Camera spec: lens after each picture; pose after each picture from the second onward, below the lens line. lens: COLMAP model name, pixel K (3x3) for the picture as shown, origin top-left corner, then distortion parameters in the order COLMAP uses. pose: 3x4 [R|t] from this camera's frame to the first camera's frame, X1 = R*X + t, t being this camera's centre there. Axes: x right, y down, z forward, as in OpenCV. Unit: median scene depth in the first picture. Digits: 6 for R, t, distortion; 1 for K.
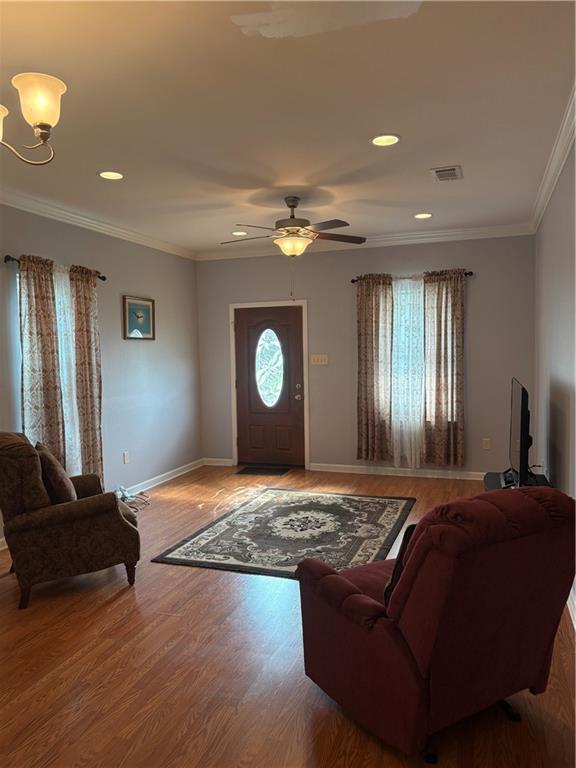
lens RADIAL K [[576.6, 0, 284.0], [0, 576.6, 391.8], [0, 0, 1]] dist [0.041435, -0.035510]
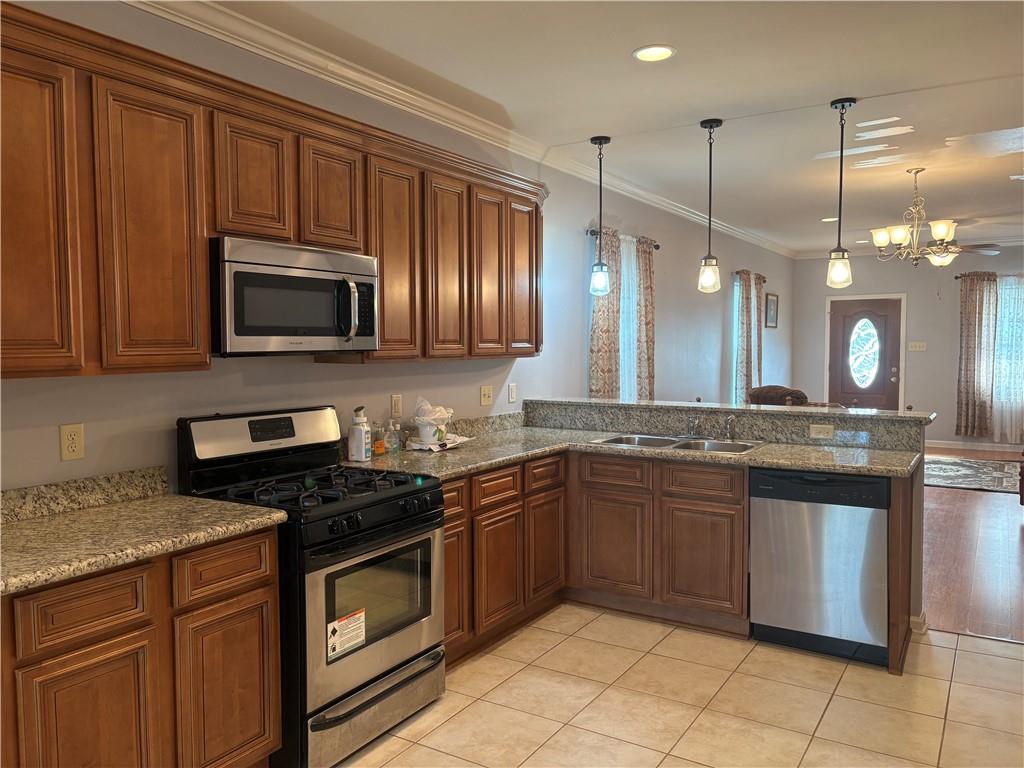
lens RADIAL K [[768.8, 0, 512.0], [0, 768.8, 383.1], [0, 0, 1]] dist [0.041435, -0.035510]
pose [[0.975608, 0.025928, -0.217984, -0.393607], [-0.028548, 0.999553, -0.008874, 0.053997], [0.217656, 0.014880, 0.975912, -0.674871]]
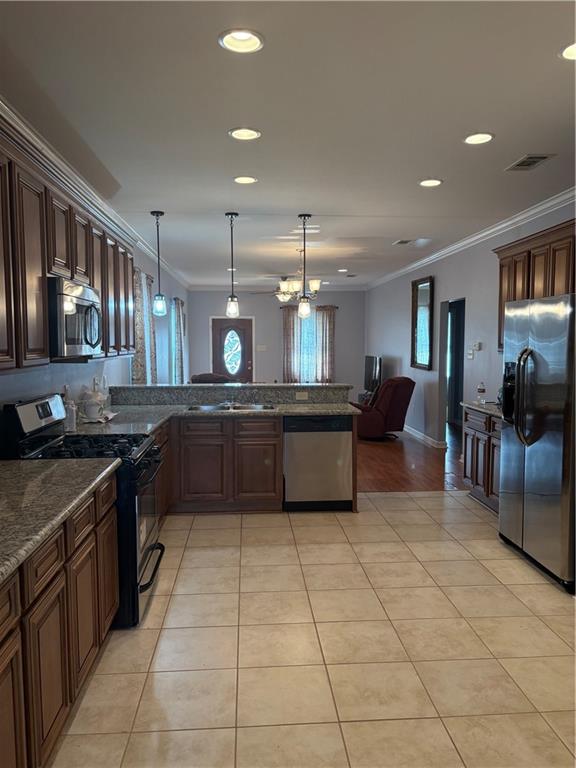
lens RADIAL K [[576.6, 0, 275.2], [0, 576.6, 390.8], [0, 0, 1]] dist [0.041435, -0.035510]
pose [[0.922028, -0.015487, 0.386813, -0.652778], [0.010804, 0.999840, 0.014278, 0.060277], [-0.386972, -0.008986, 0.922048, -0.784301]]
